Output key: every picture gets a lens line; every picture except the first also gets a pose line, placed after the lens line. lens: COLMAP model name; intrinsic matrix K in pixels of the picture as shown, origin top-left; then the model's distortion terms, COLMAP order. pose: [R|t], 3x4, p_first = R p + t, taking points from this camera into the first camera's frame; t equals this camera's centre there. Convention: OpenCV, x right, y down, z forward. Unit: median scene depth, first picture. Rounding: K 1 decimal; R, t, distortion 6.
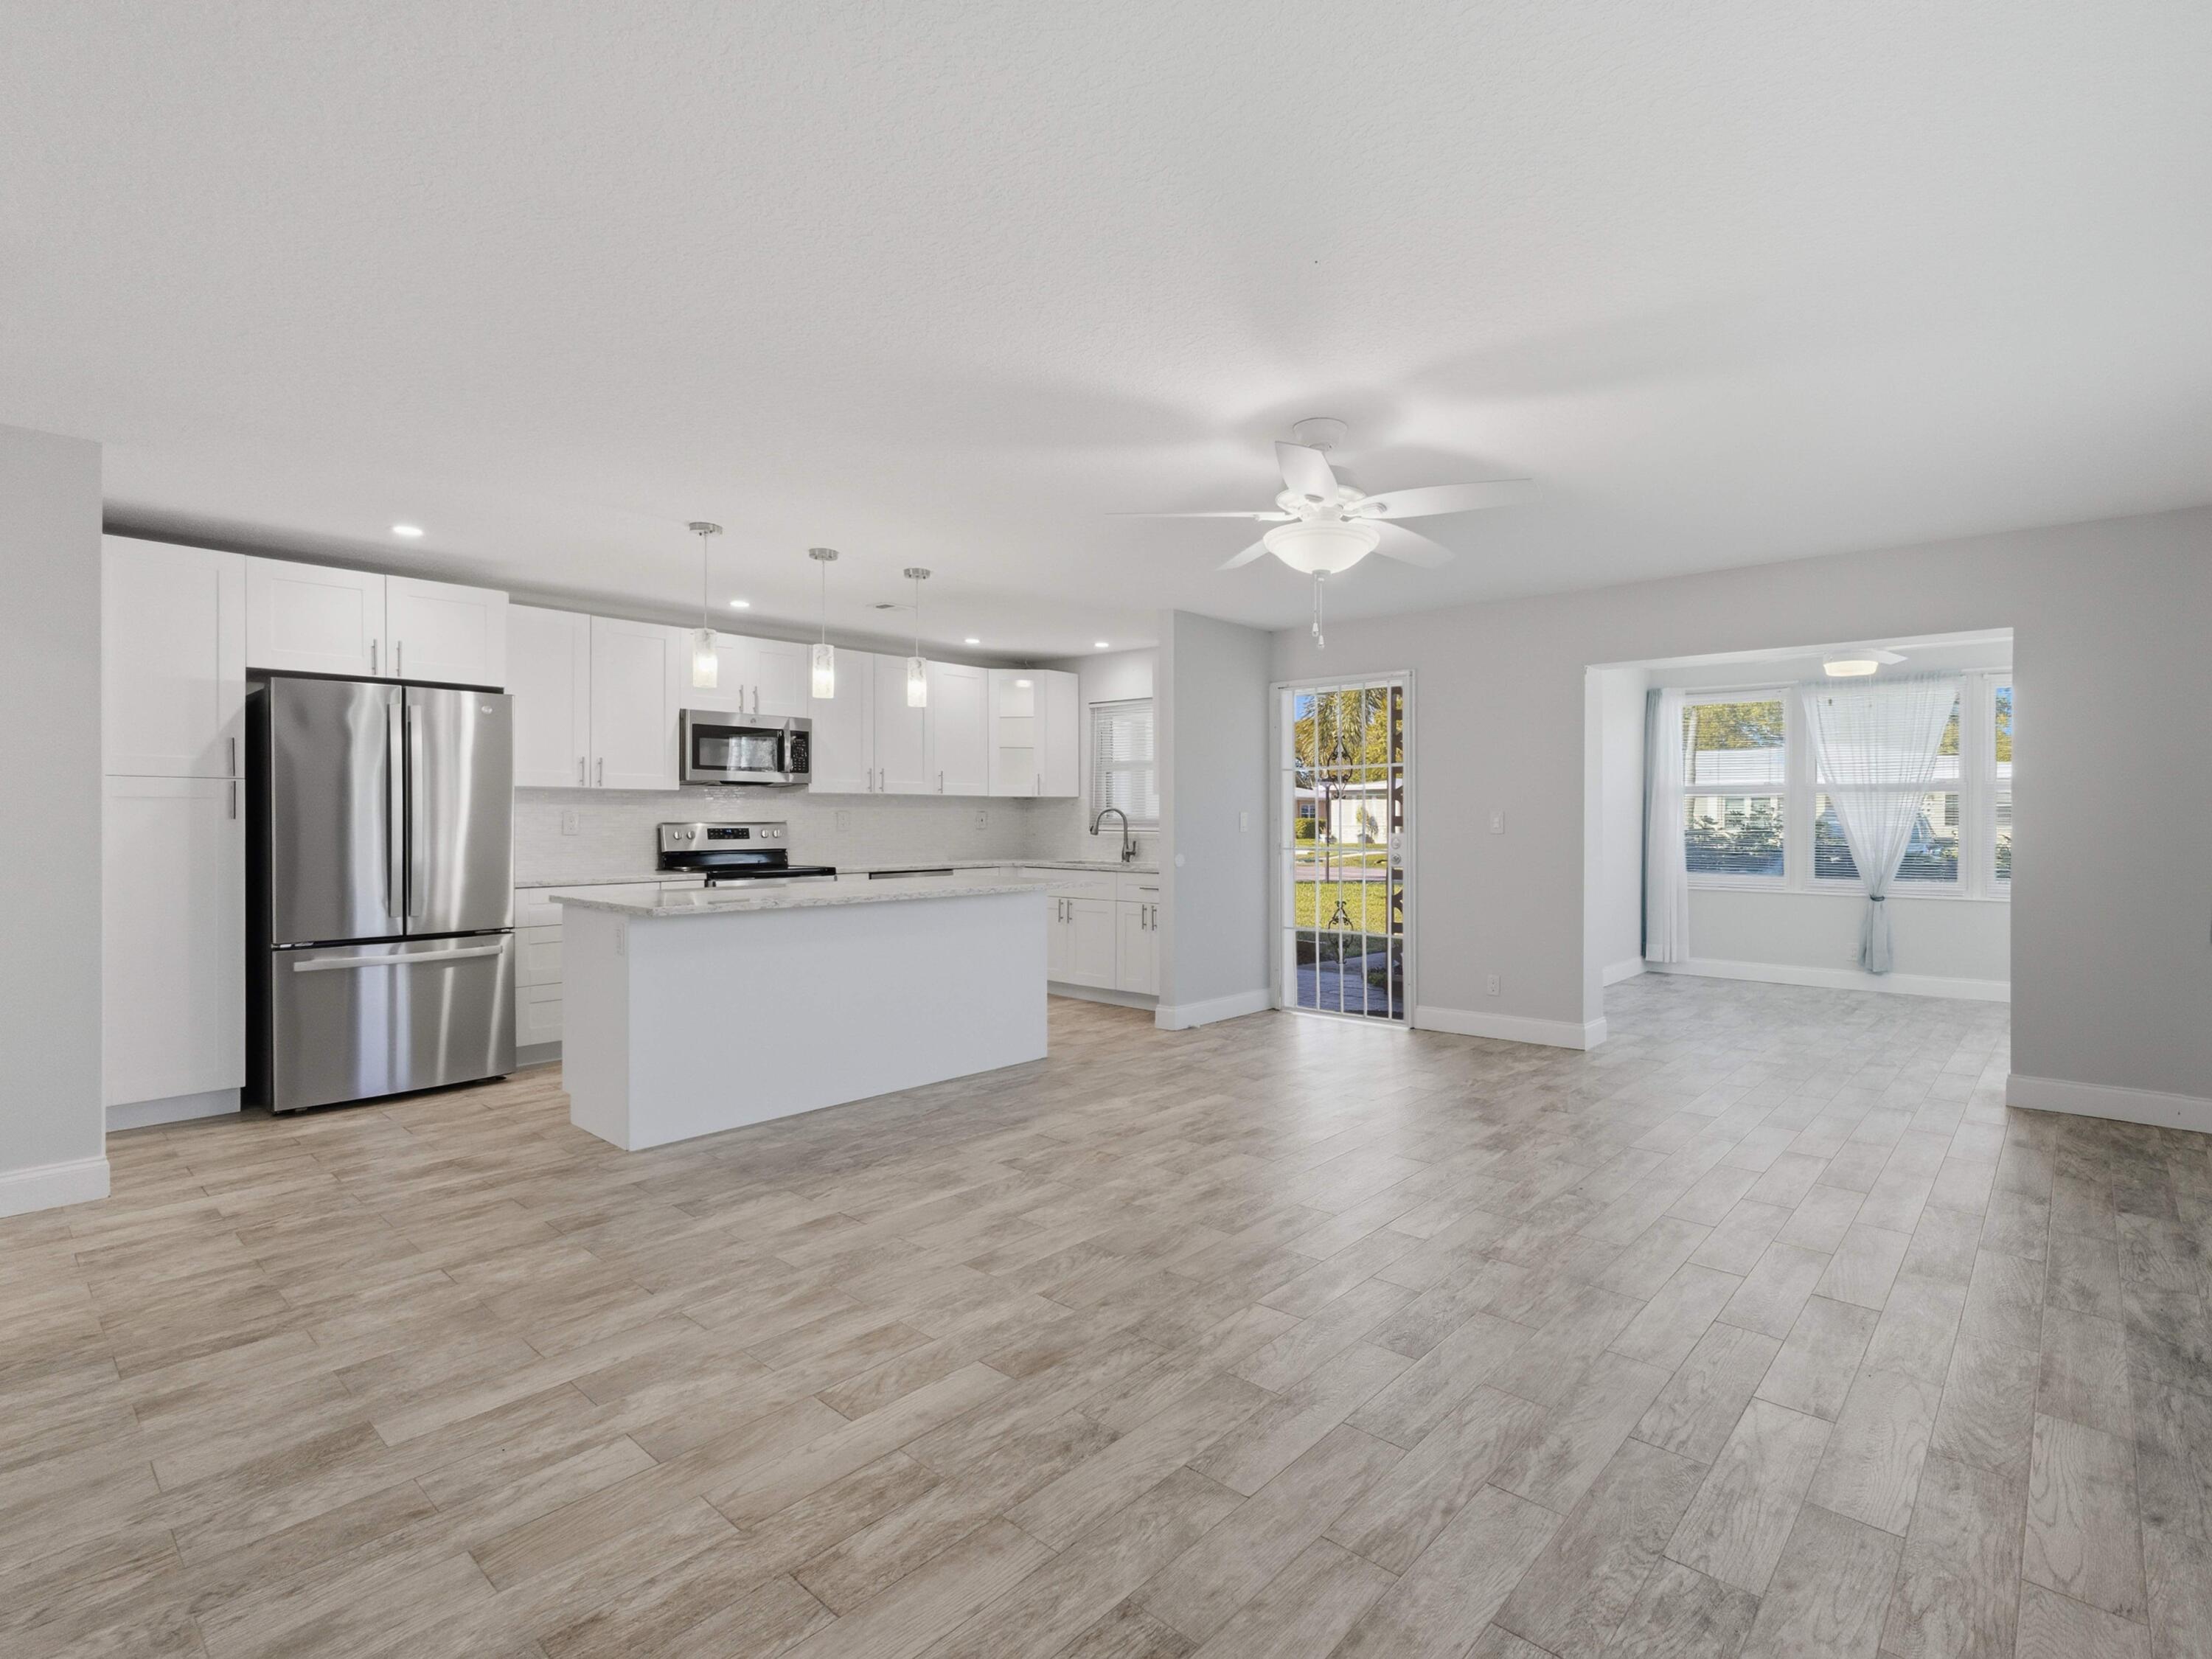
lens RADIAL K [[1060.8, 0, 1245.4], [0, 1060.8, 820.4], [0, 0, 1]] dist [-0.013407, 0.001052]
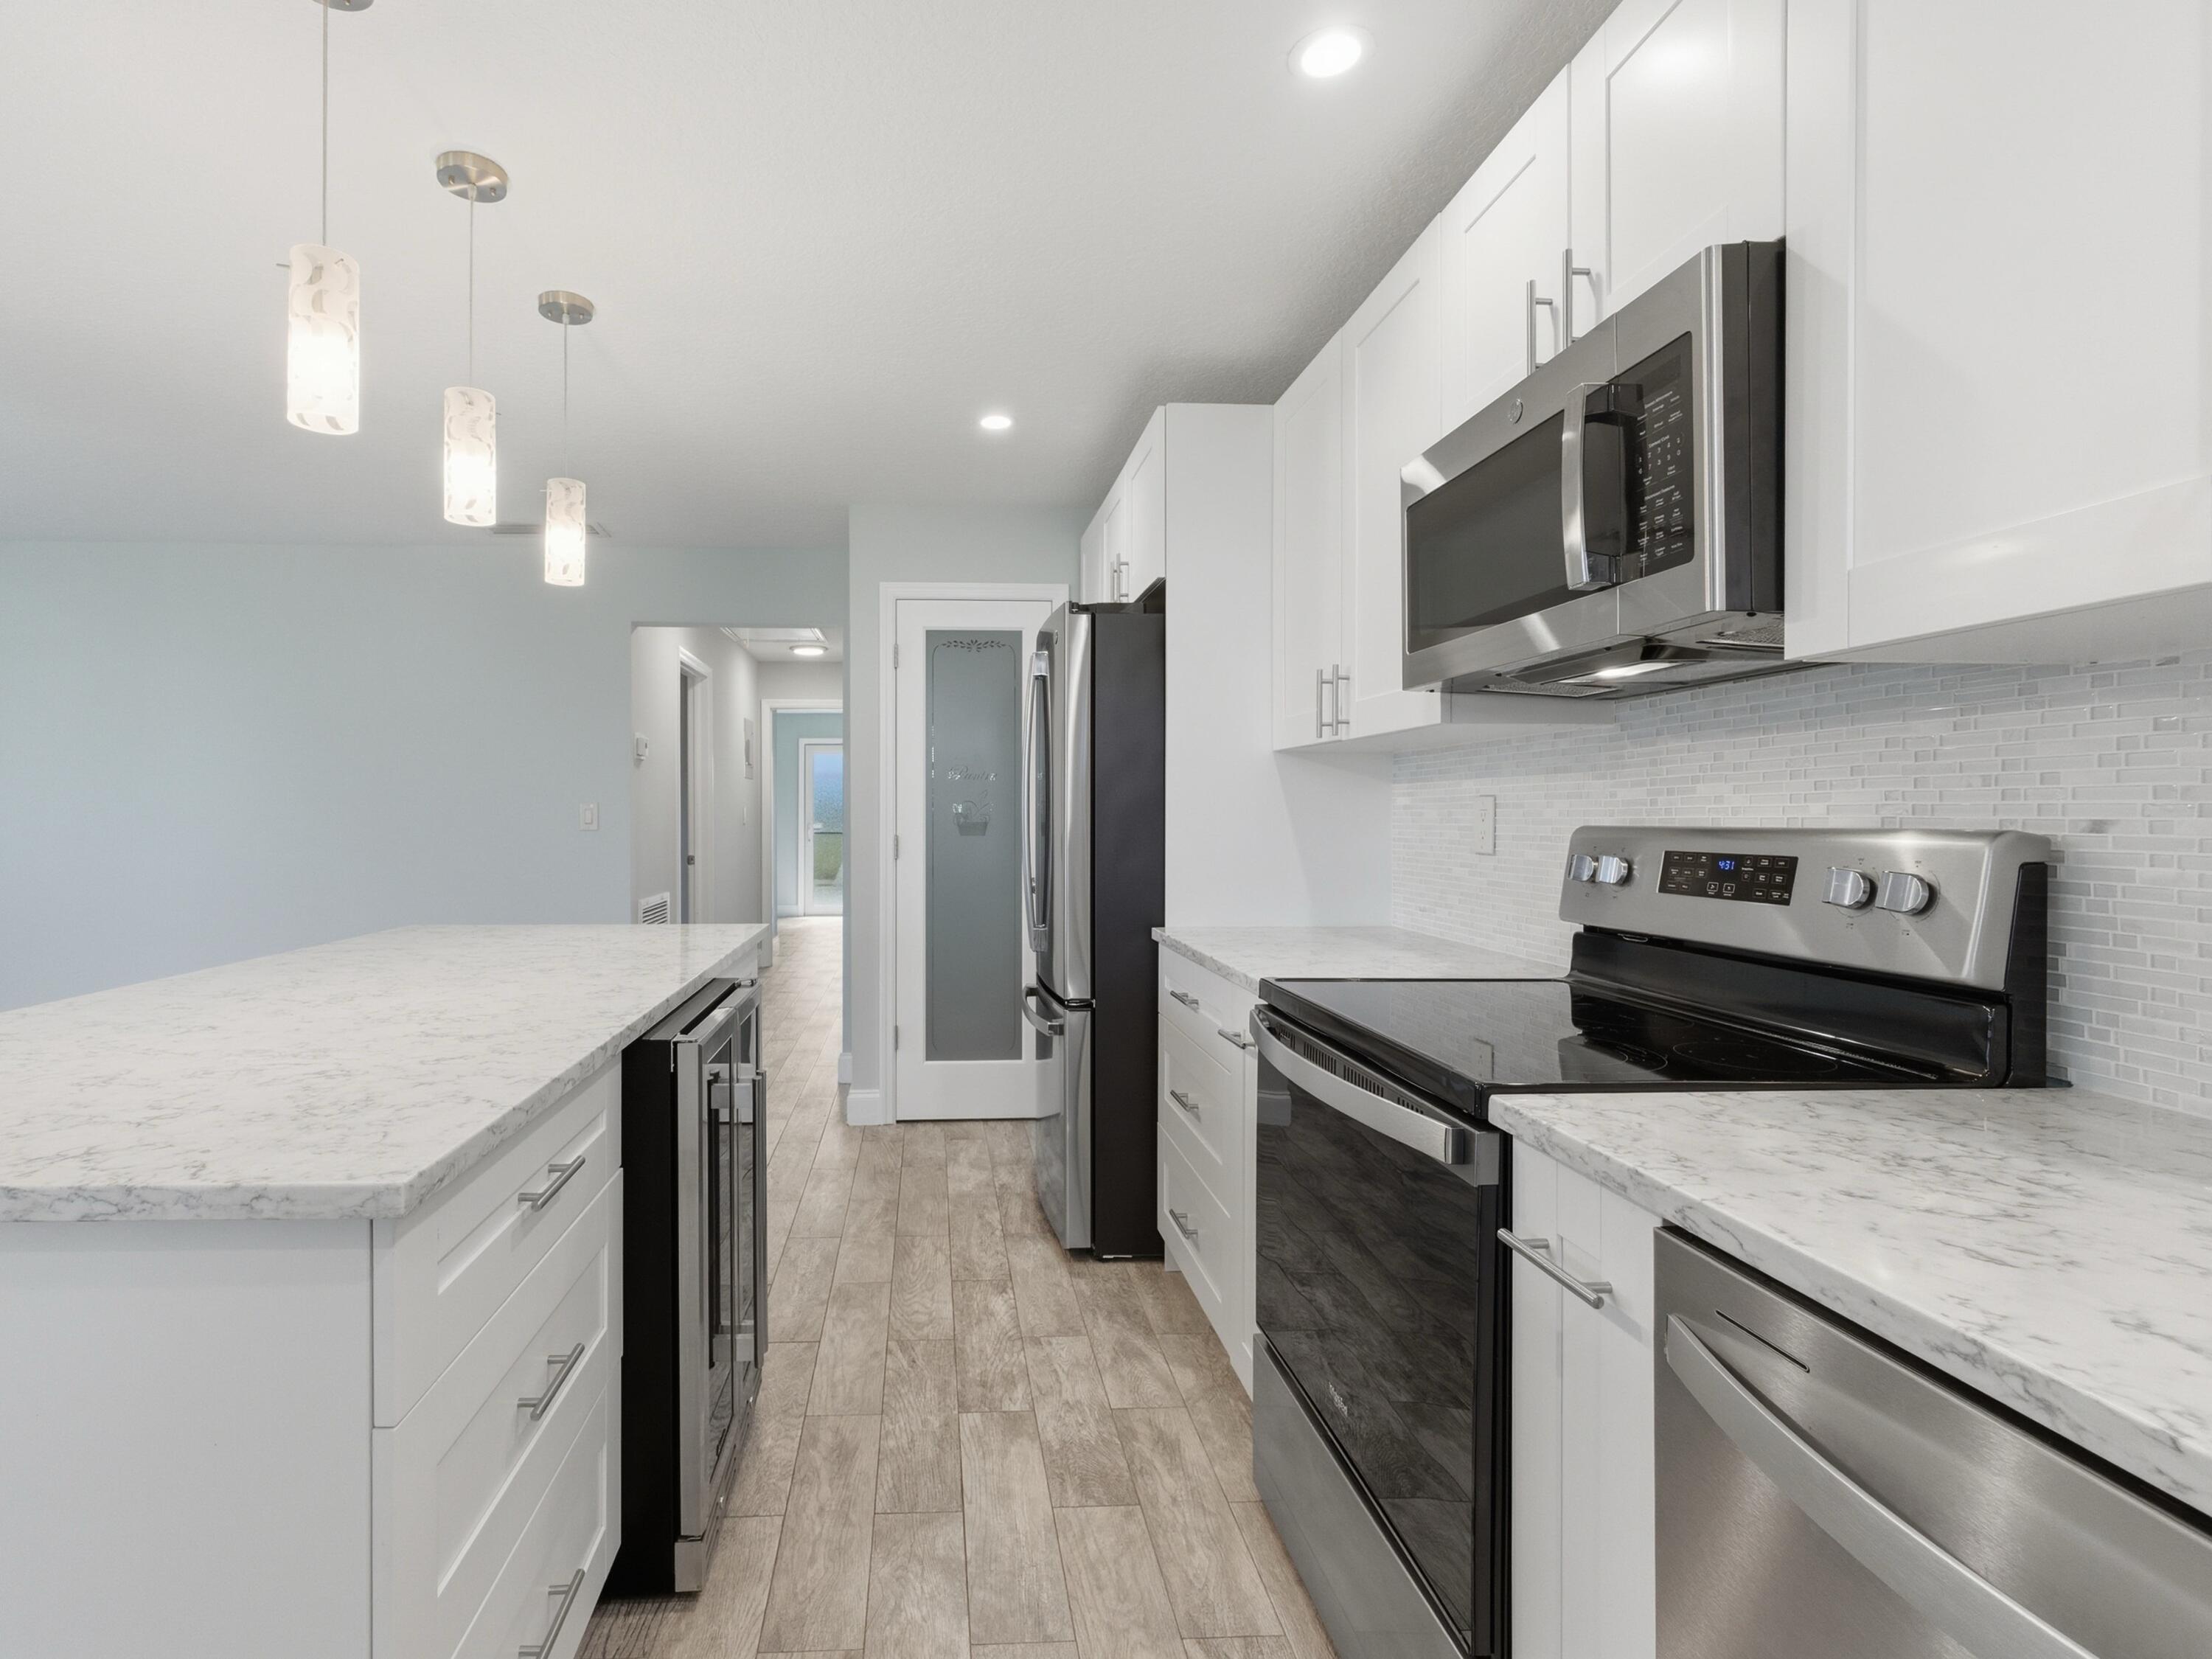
lens RADIAL K [[1065.4, 0, 966.6], [0, 1065.4, 814.6], [0, 0, 1]] dist [-0.017357, 0.008512]
pose [[-0.757342, -0.001884, -0.653016, -0.373669], [-0.003037, 0.999995, 0.000637, -0.001641], [0.653012, 0.002466, -0.757344, 1.958681]]
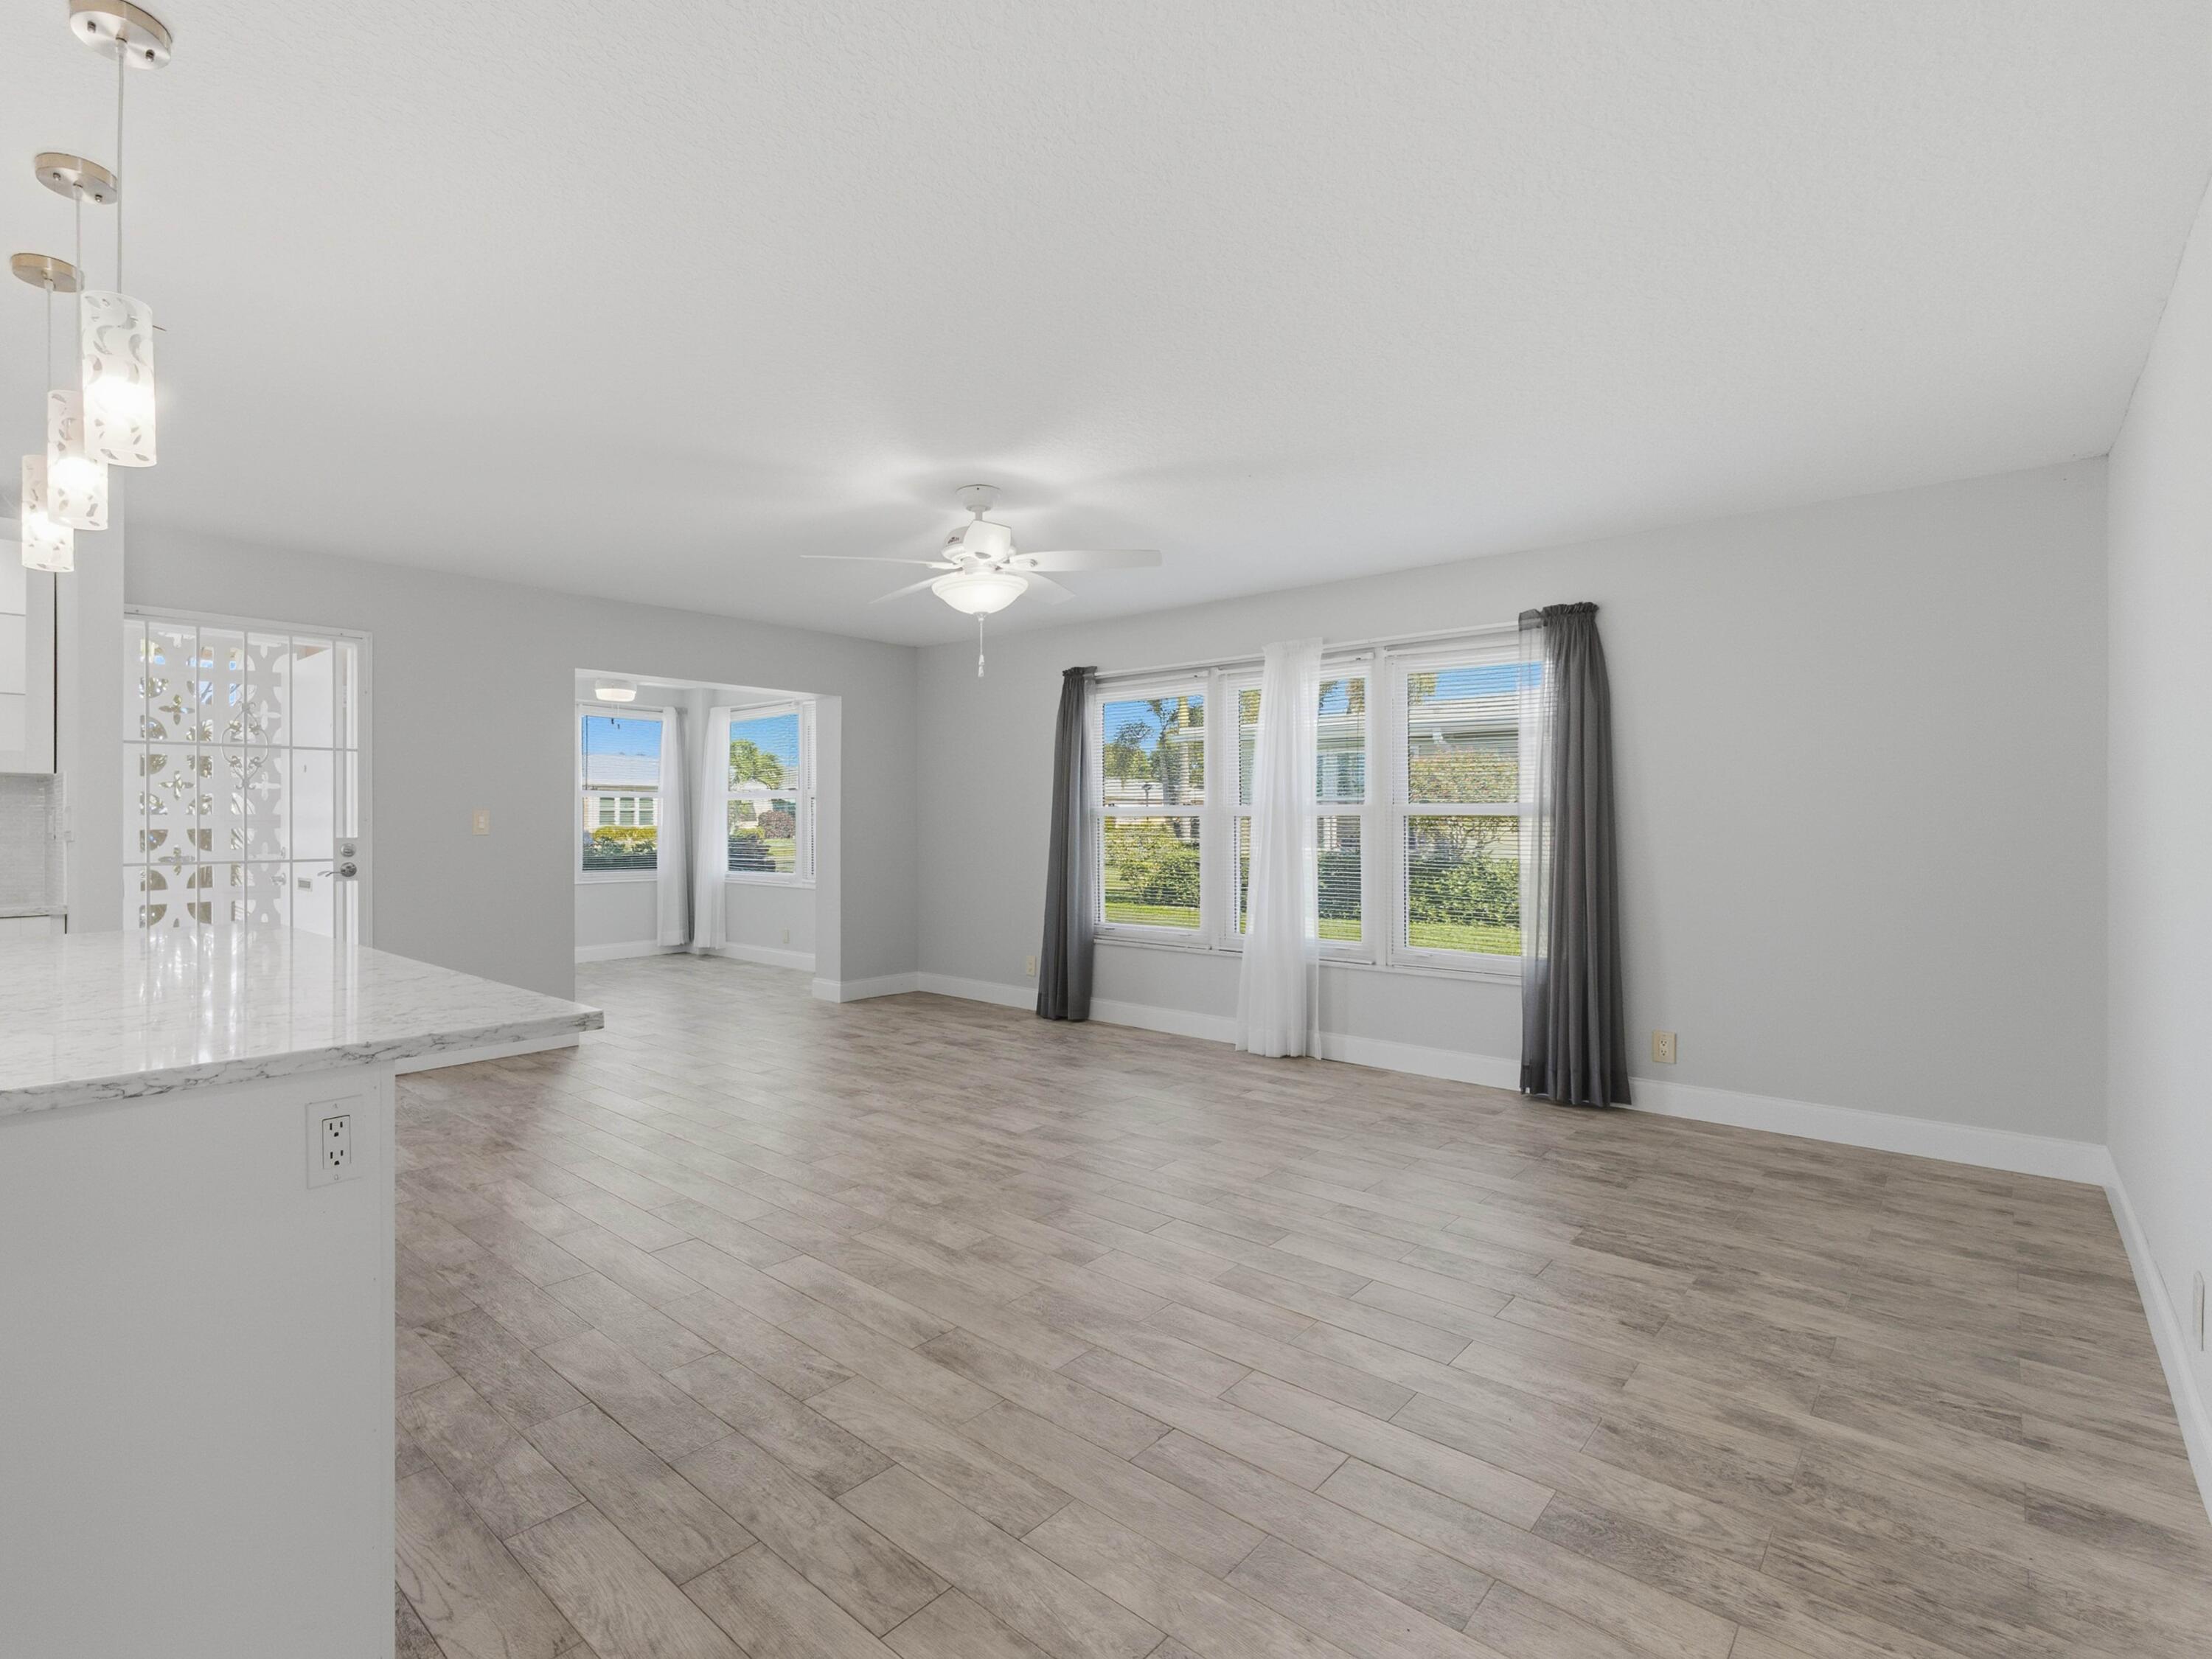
lens RADIAL K [[1063.5, 0, 968.9], [0, 1063.5, 831.0], [0, 0, 1]] dist [-0.018955, 0.000259]
pose [[0.102087, -0.009929, 0.994726, -1.045839], [0.000755, 0.999951, 0.009904, 0.000917], [-0.994775, -0.000260, 0.102090, 0.830265]]
